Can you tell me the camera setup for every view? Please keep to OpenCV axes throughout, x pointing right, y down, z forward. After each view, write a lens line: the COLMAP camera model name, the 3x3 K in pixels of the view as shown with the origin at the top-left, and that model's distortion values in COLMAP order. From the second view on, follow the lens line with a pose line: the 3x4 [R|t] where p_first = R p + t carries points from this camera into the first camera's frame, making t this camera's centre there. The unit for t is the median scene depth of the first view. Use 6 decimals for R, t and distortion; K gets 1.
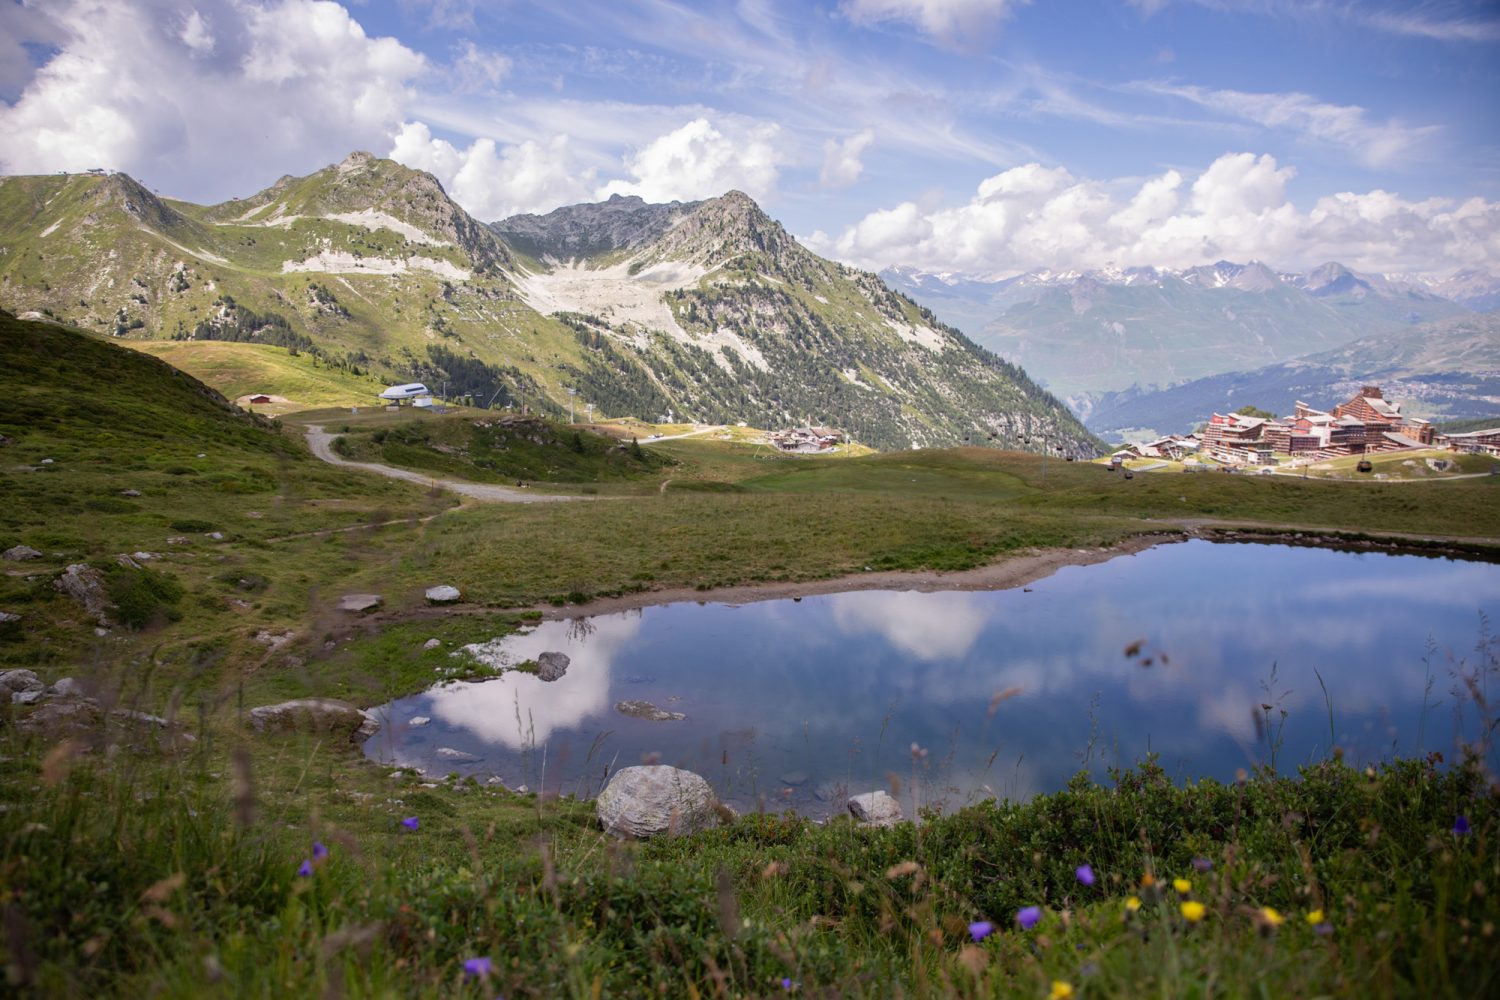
lens RADIAL K [[1088.7, 0, 775.5], [0, 1088.7, 470.7], [0, 0, 1]] dist [-0.133373, 0.070615]
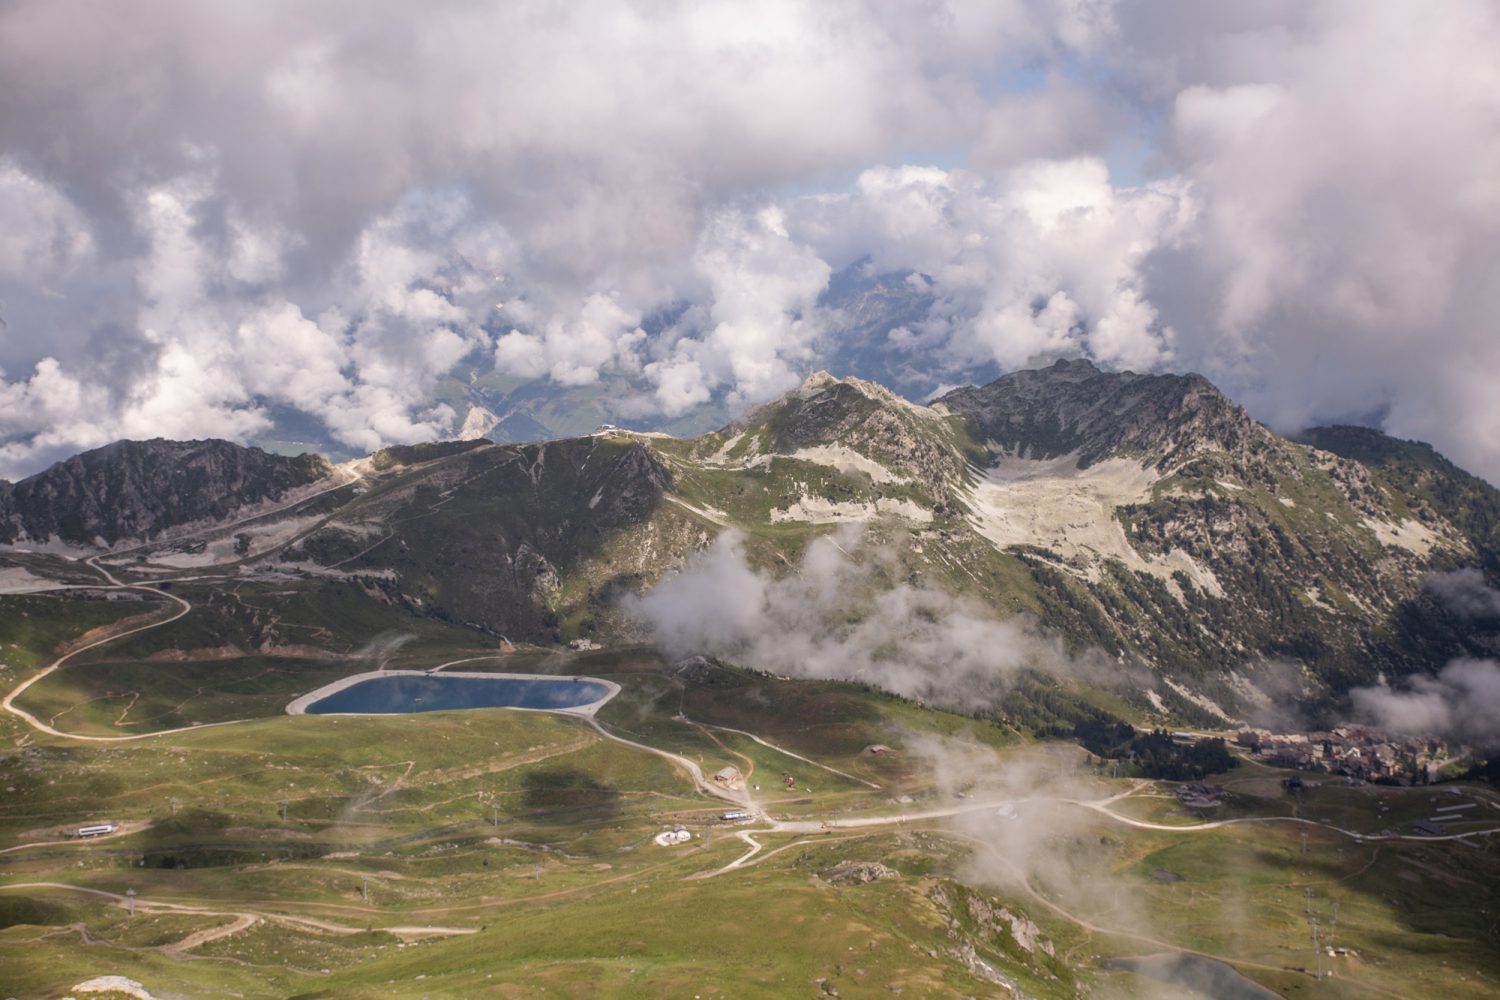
lens RADIAL K [[1564.7, 0, 745.9], [0, 1564.7, 495.4], [0, 0, 1]] dist [0.016578, 0.000000]
pose [[0.944652, -0.001042, -0.328072, 0.053598], [-0.007496, 0.999665, -0.024760, -0.147275], [0.327988, 0.025849, 0.944328, -0.517601]]
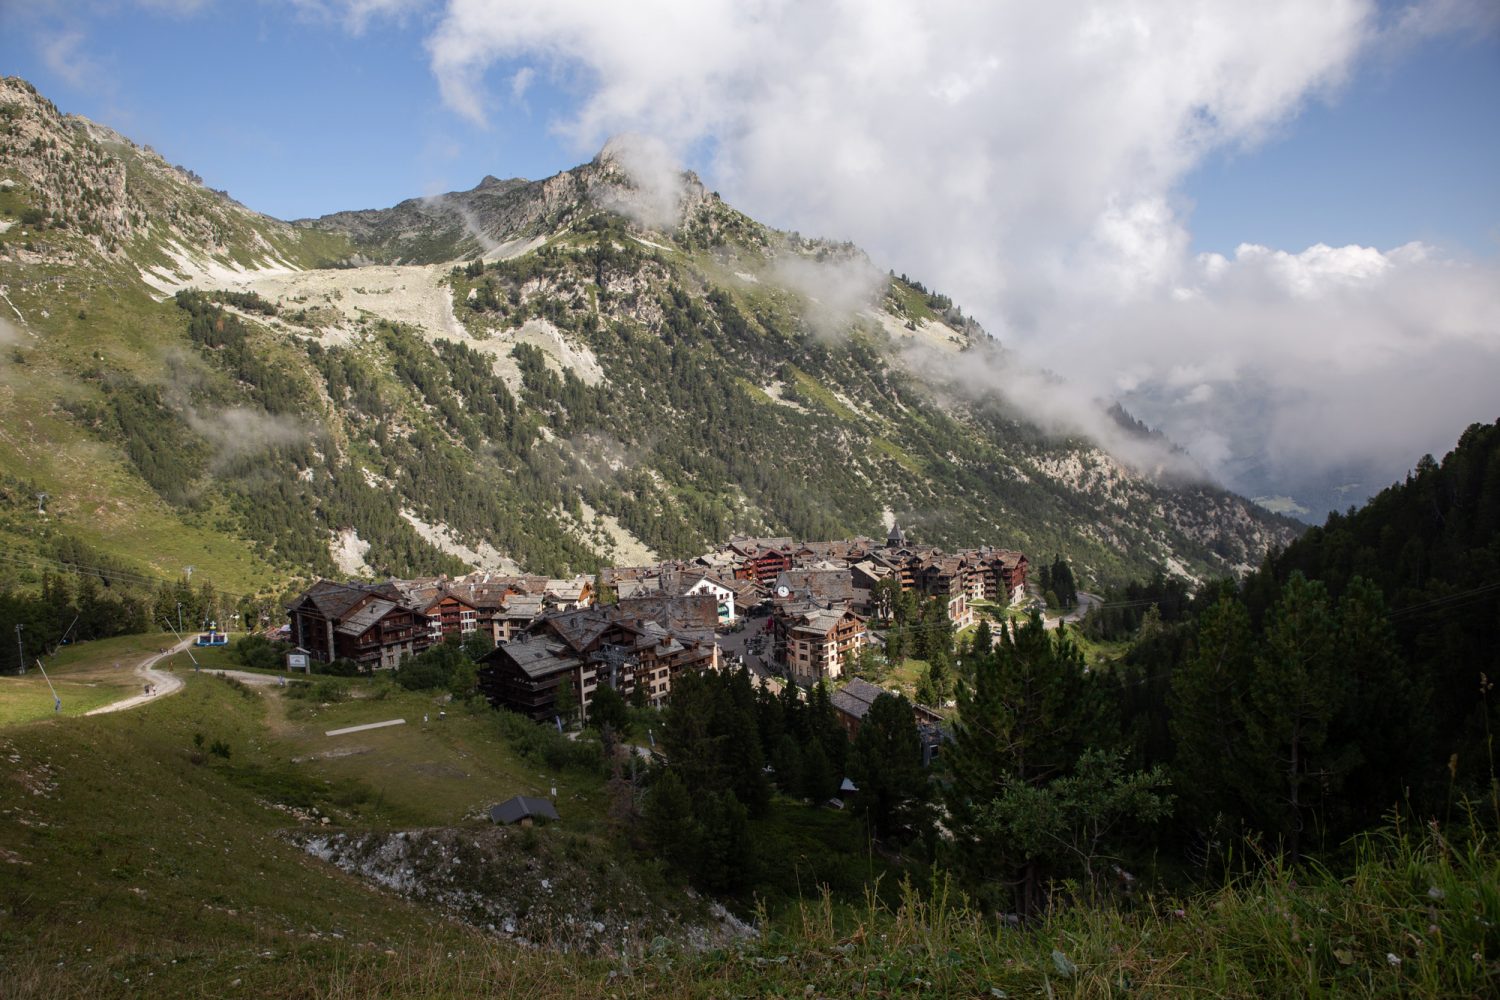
lens RADIAL K [[1088.7, 0, 715.9], [0, 1088.7, 474.0], [0, 0, 1]] dist [-0.133373, 0.070615]
pose [[0.988478, -0.045927, -0.144231, 0.125094], [0.034028, 0.995892, -0.083914, -0.001800], [0.147493, 0.078039, 0.985980, 0.494981]]
